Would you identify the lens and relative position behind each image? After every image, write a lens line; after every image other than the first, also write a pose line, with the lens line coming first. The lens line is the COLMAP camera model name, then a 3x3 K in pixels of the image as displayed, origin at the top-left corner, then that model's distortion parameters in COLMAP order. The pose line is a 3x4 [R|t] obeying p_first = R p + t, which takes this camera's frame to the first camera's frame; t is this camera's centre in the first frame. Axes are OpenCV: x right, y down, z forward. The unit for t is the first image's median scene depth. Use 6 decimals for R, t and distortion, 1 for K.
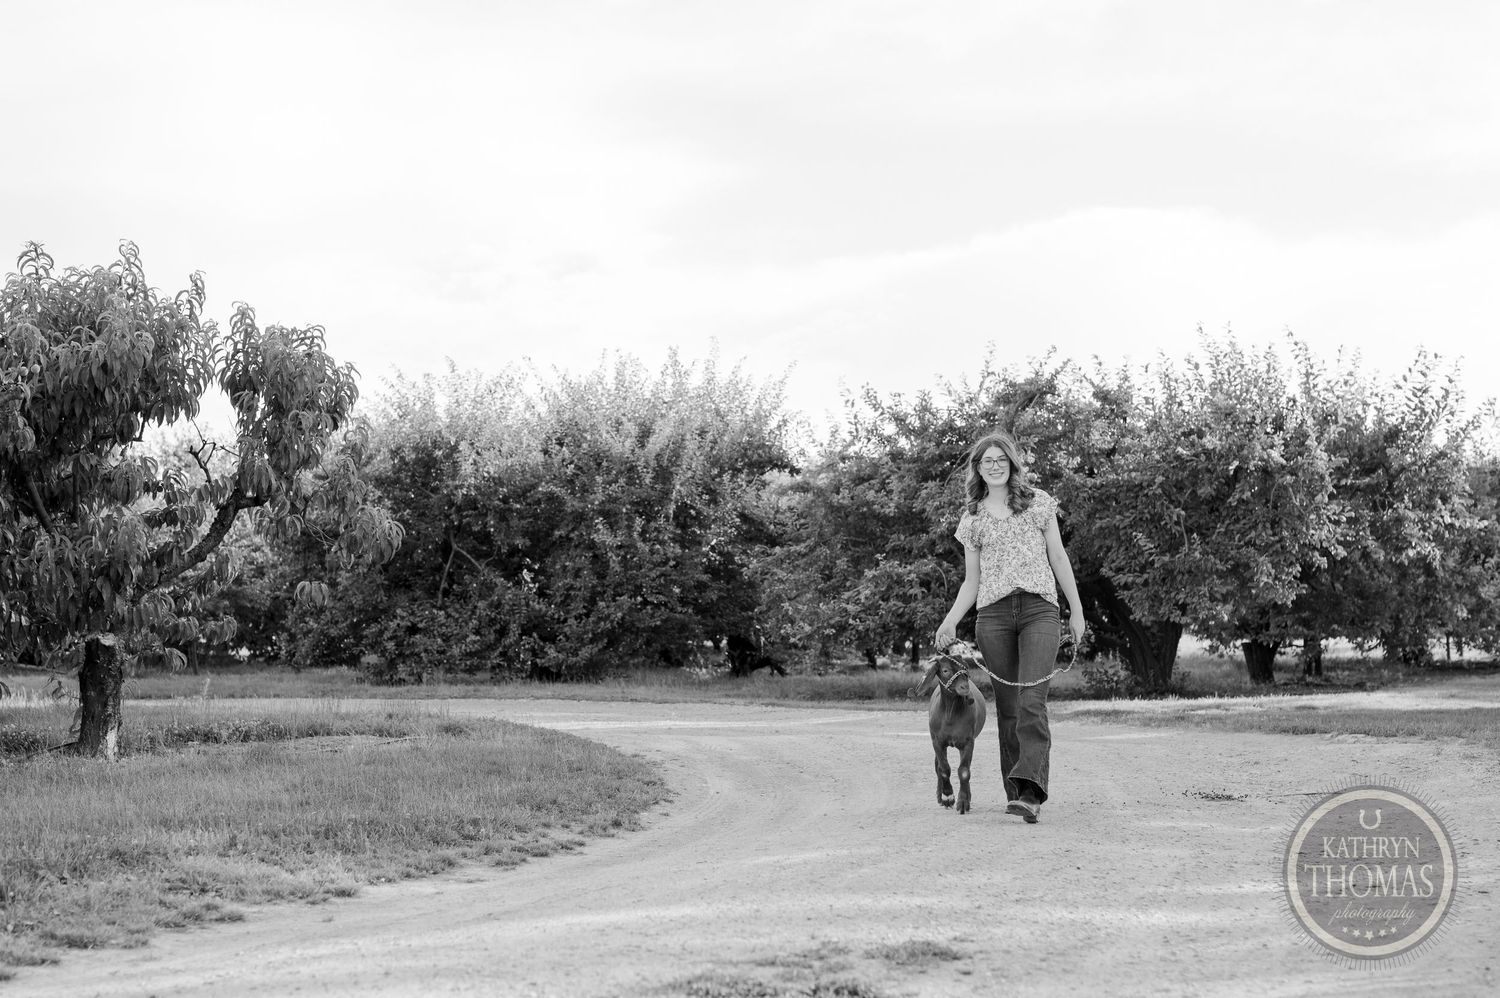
lens RADIAL K [[2502.9, 0, 719.6], [0, 2502.9, 555.7], [0, 0, 1]] dist [-0.005644, -0.063763]
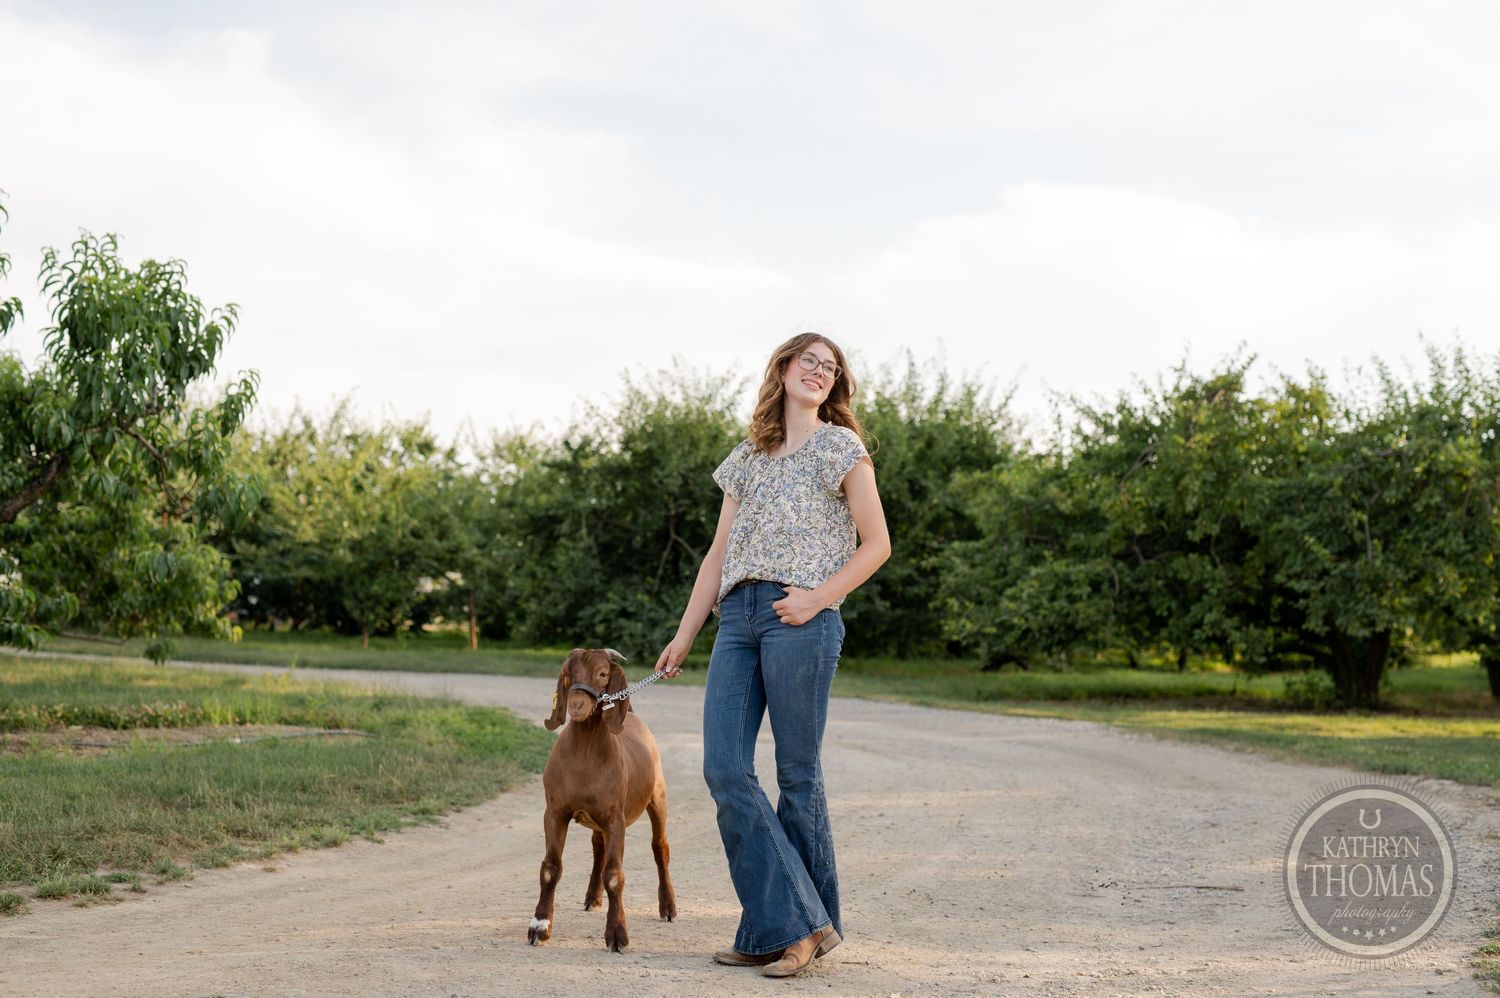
lens RADIAL K [[2073.1, 0, 771.9], [0, 2073.1, 504.0], [0, 0, 1]] dist [0.029925, -0.014029]
pose [[0.983353, 0.025649, -0.179888, 0.092917], [-0.030272, 0.999277, -0.023006, 0.002162], [0.179168, 0.028068, 0.983418, 0.170517]]
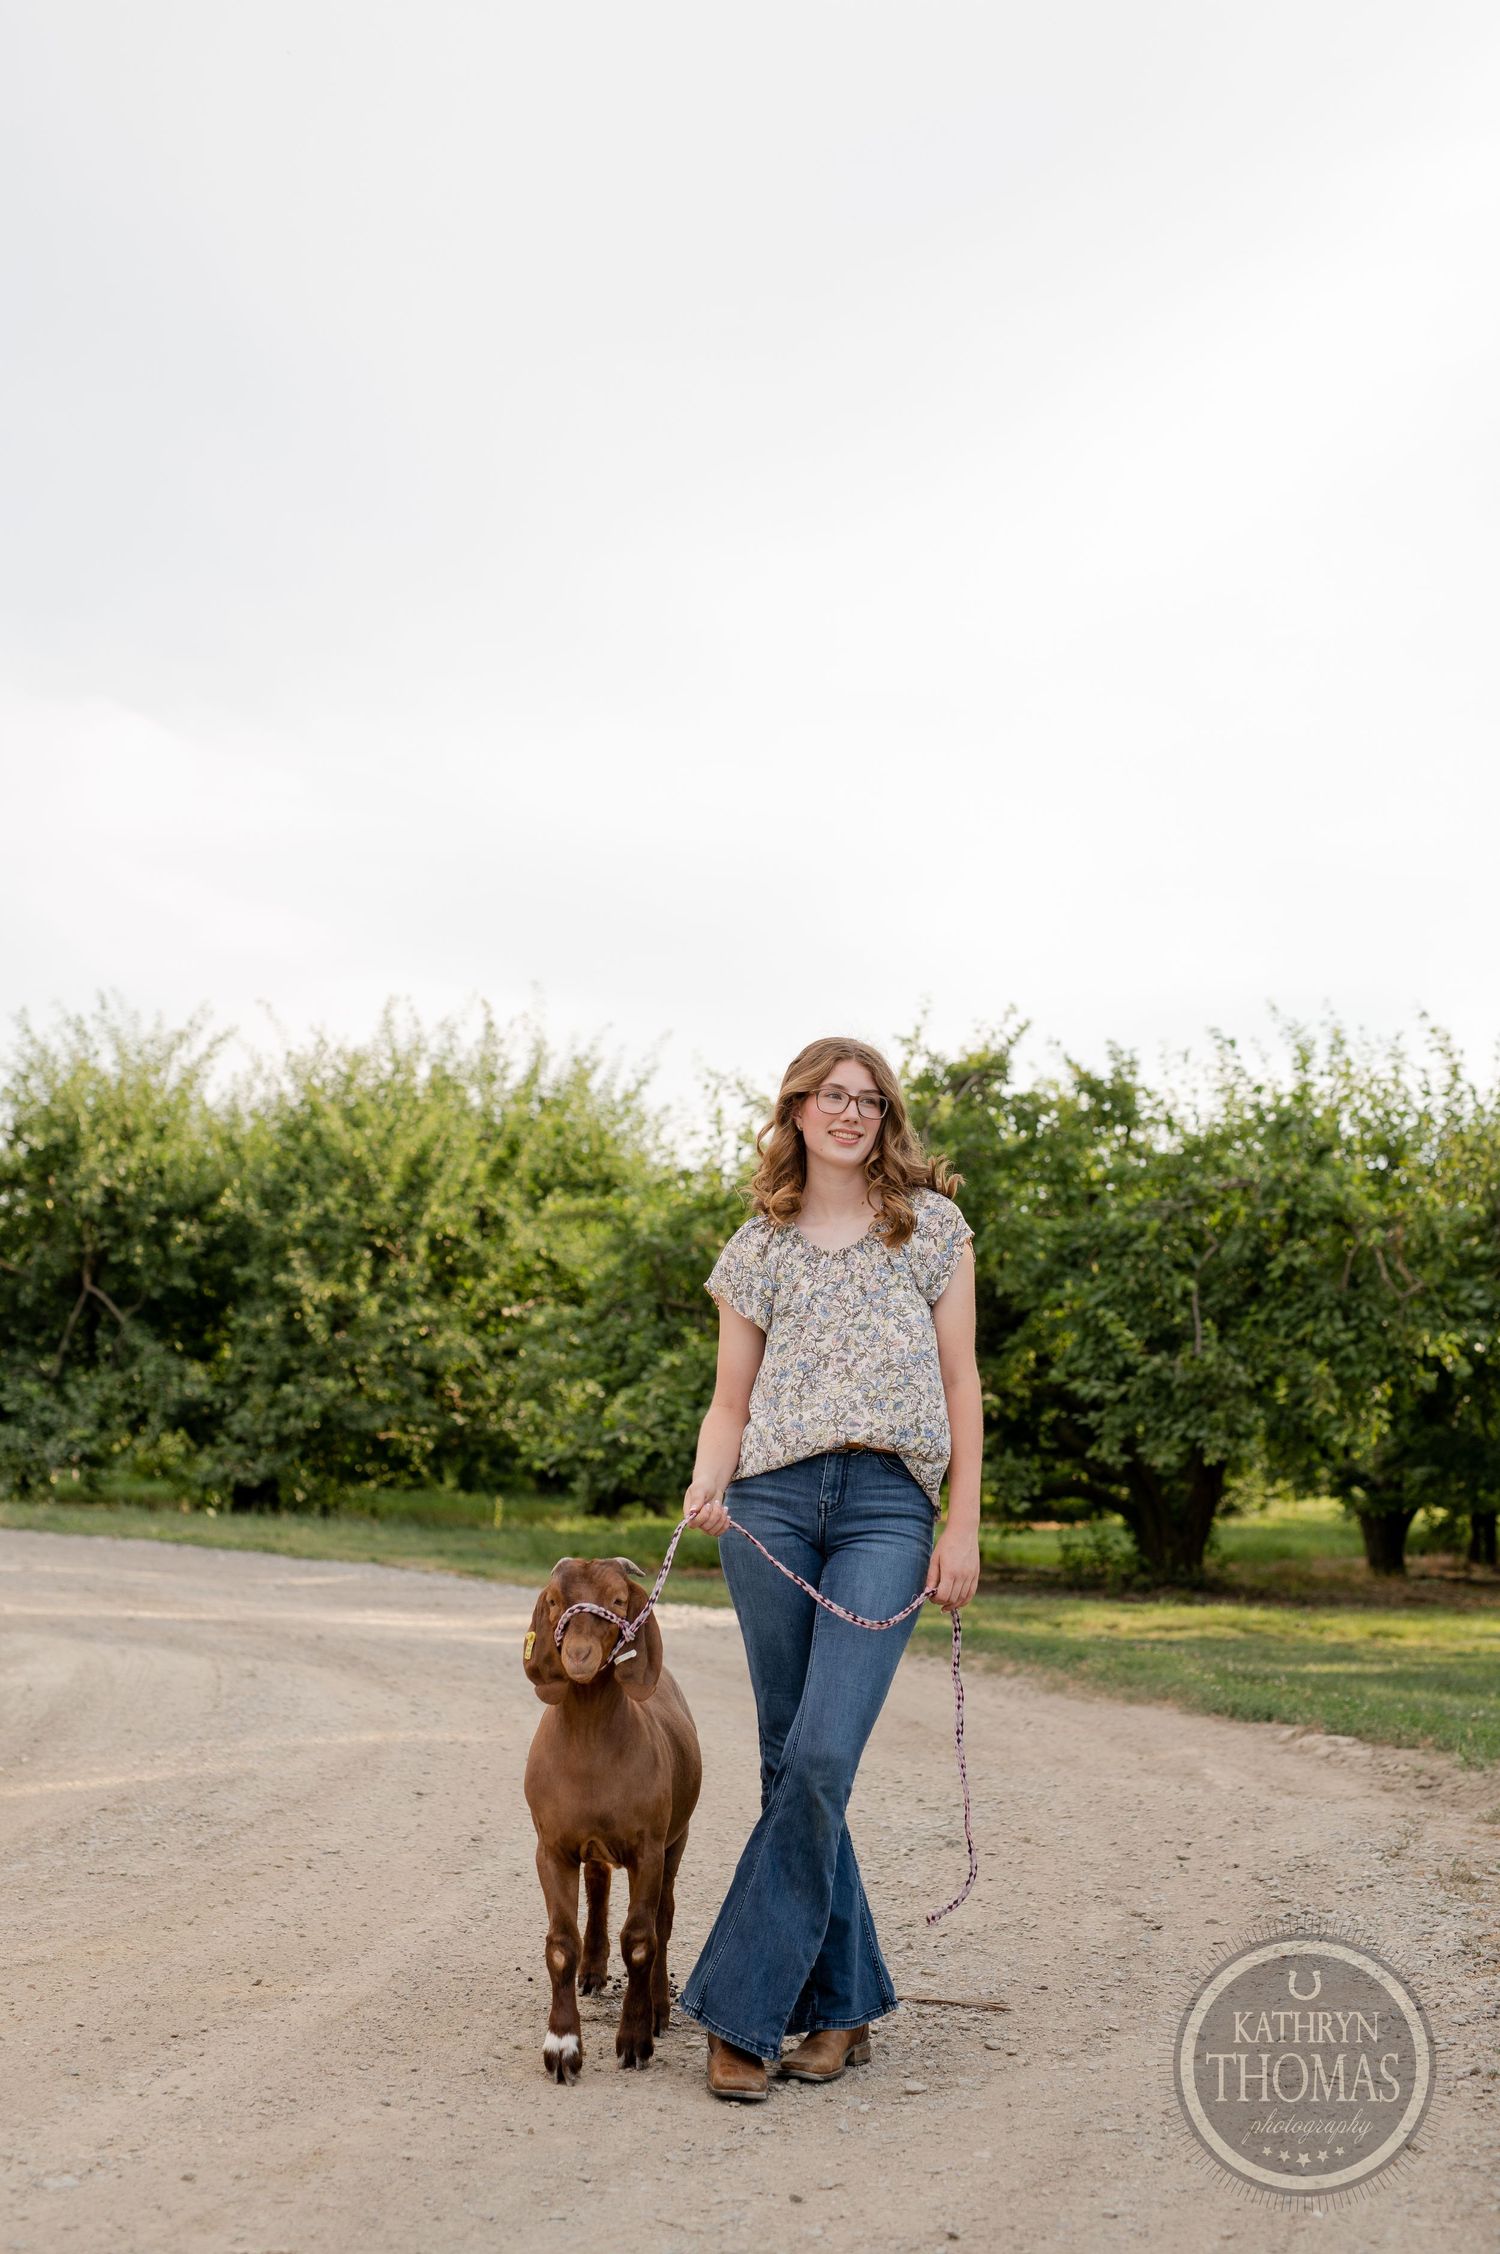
lens RADIAL K [[3079.0, 0, 750.0], [0, 3079.0, 1127.0], [0, 0, 1]] dist [-0.001638, -0.001472]
pose [[0.997859, 0.052261, -0.039311, 0.093954], [-0.054949, 0.995982, -0.070719, 0.002426], [0.035457, 0.072727, 0.996721, 0.238751]]
